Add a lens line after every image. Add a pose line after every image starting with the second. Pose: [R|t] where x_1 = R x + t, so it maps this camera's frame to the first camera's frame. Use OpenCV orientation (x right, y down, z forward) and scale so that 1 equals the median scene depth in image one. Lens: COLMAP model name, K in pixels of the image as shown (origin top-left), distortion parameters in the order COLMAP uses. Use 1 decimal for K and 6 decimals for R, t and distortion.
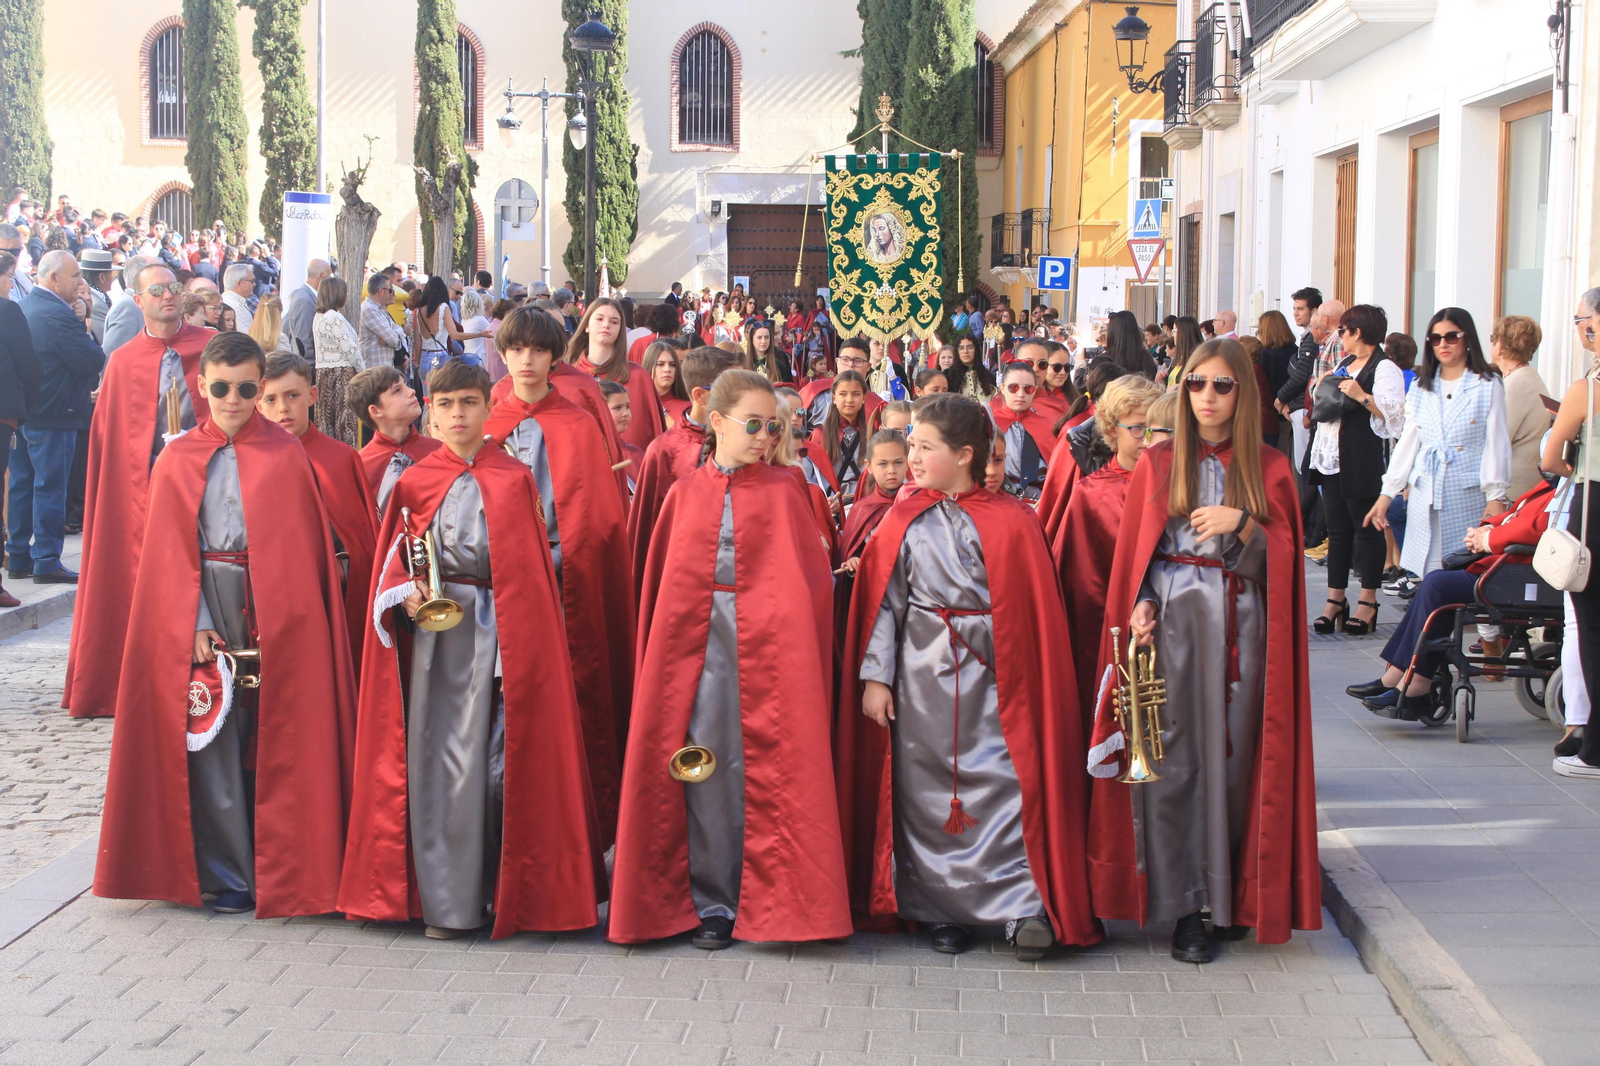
lens RADIAL K [[3532.6, 0, 757.5], [0, 3532.6, 531.9], [0, 0, 1]] dist [0.051776, 0.365493]
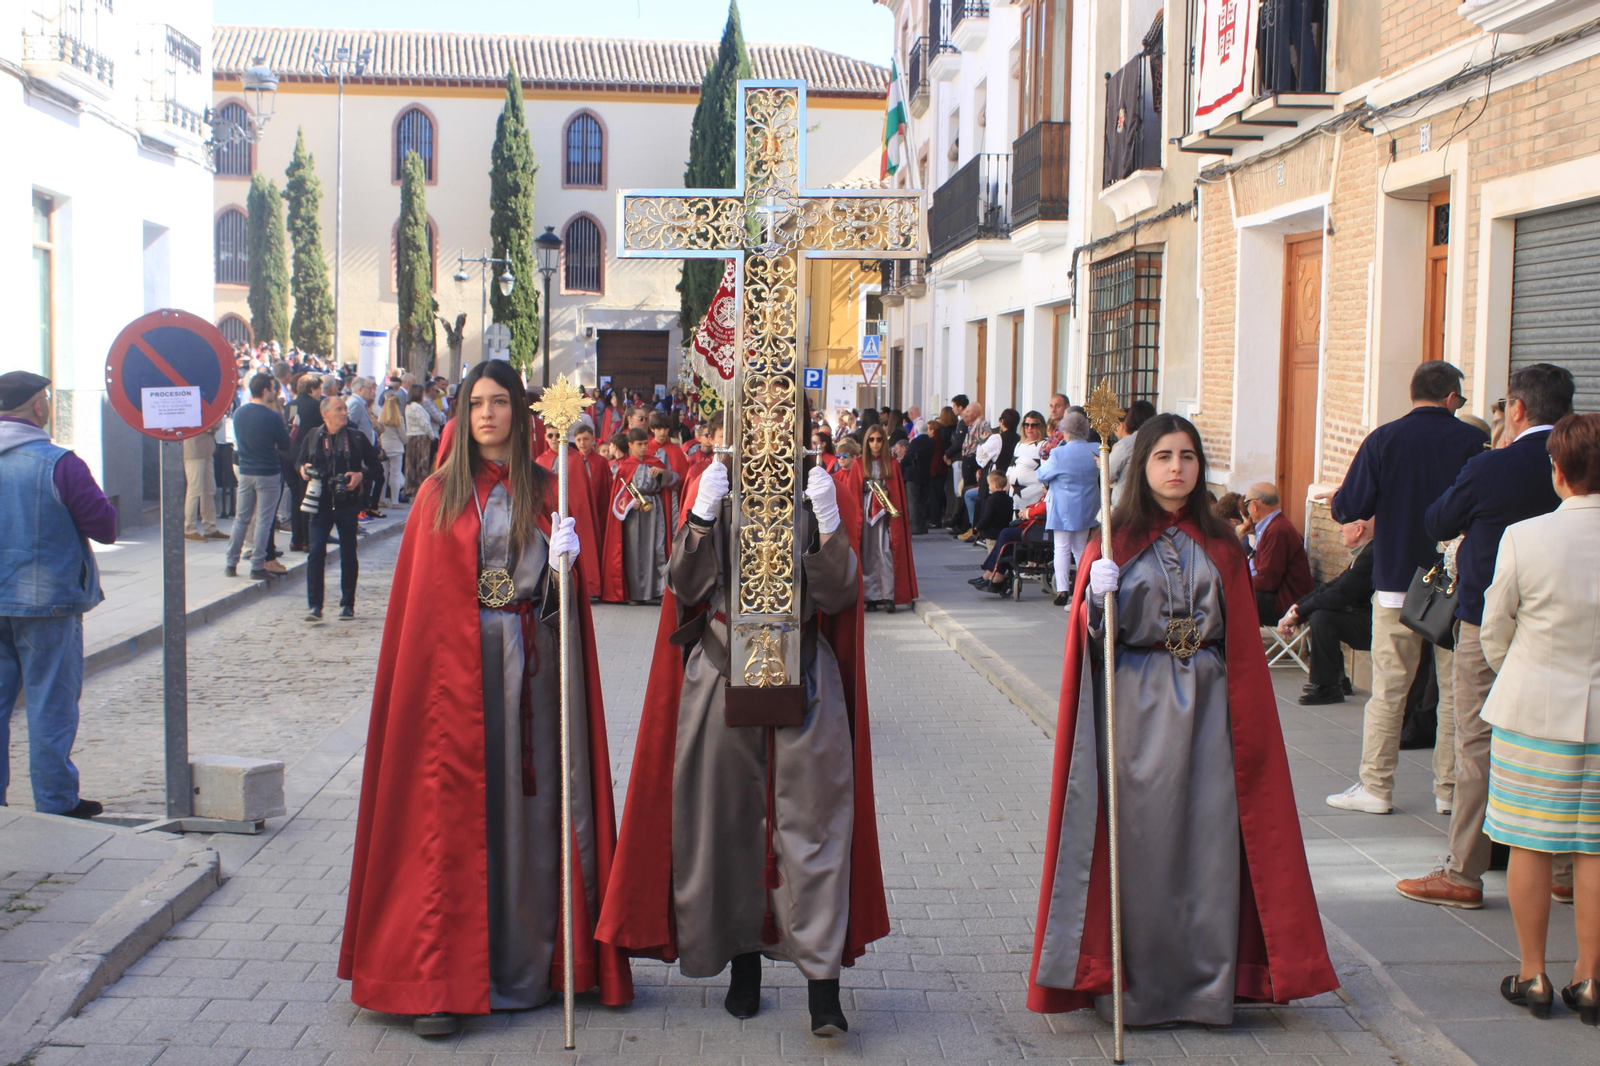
lens RADIAL K [[2681.9, 0, 800.0], [0, 2681.9, 533.0], [0, 0, 1]] dist [0.000434, 0.291805]
pose [[0.996262, 0.002302, 0.086351, -0.022907], [-0.001394, 0.999943, -0.010577, 0.008413], [-0.086370, 0.010417, 0.996209, -0.181656]]
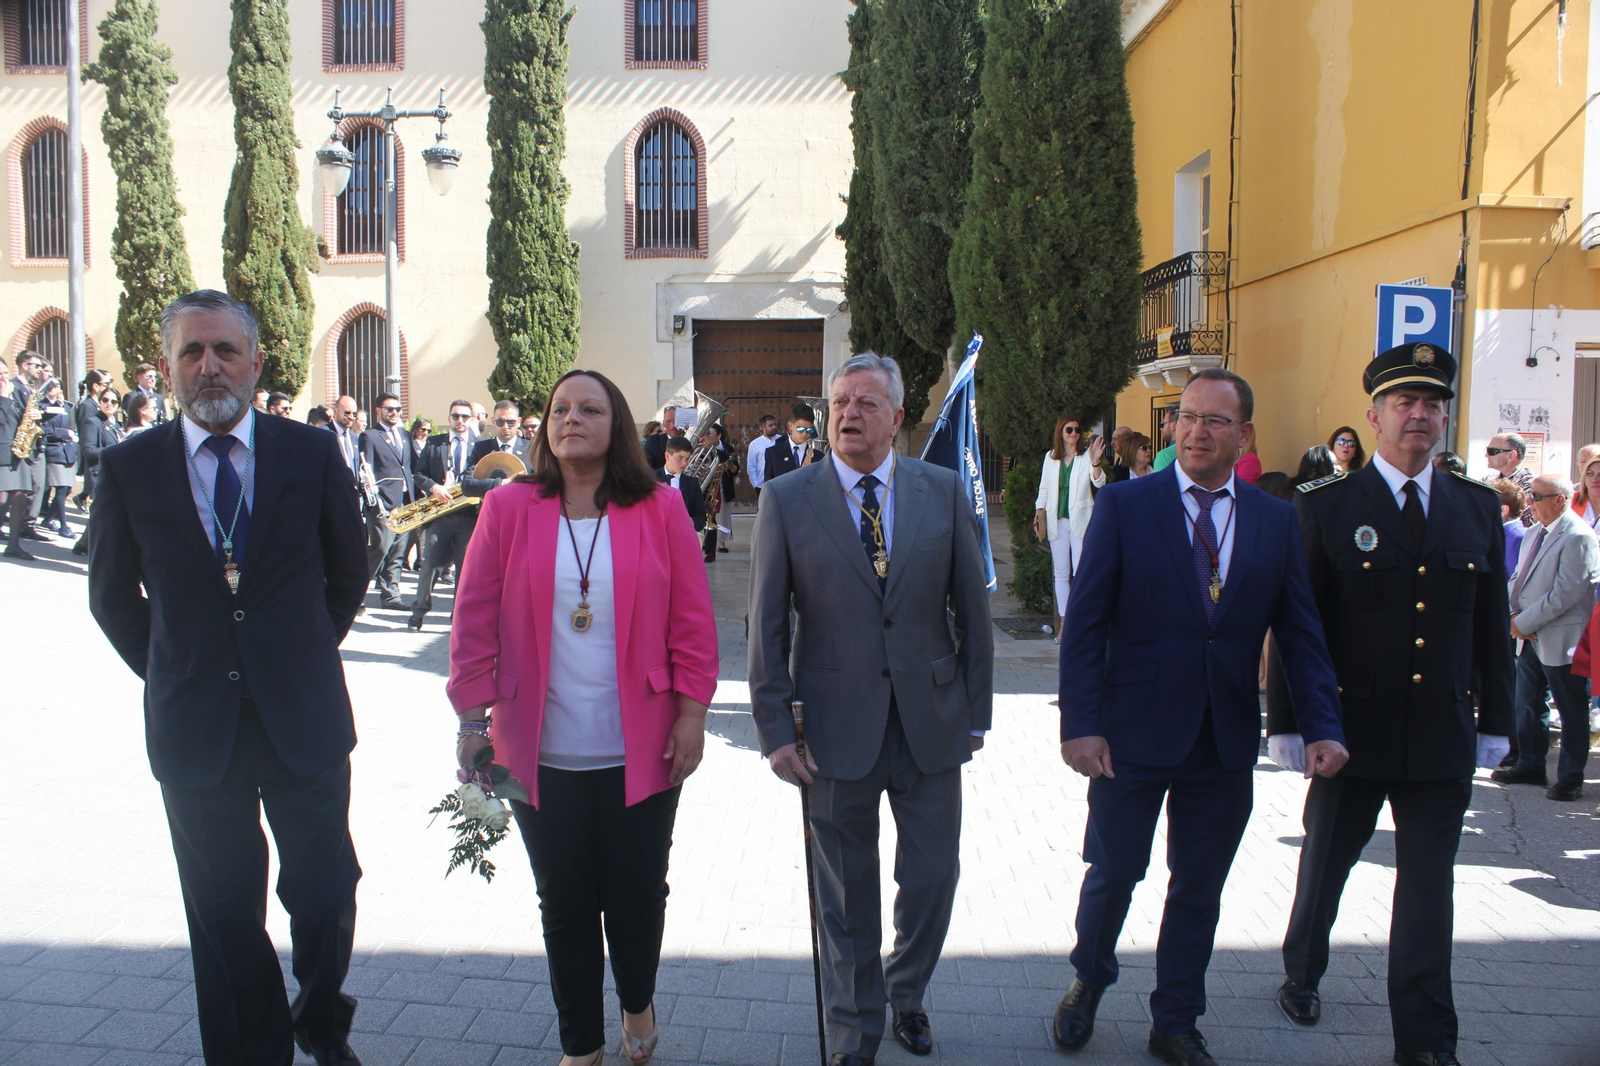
lens RADIAL K [[1434.9, 0, 800.0], [0, 1434.9, 533.0], [0, 0, 1]] dist [-0.173560, 0.167453]
pose [[0.999309, -0.016255, 0.033419, 0.005379], [0.016578, 0.999818, -0.009430, -0.041684], [-0.033259, 0.009978, 0.999397, 0.721547]]
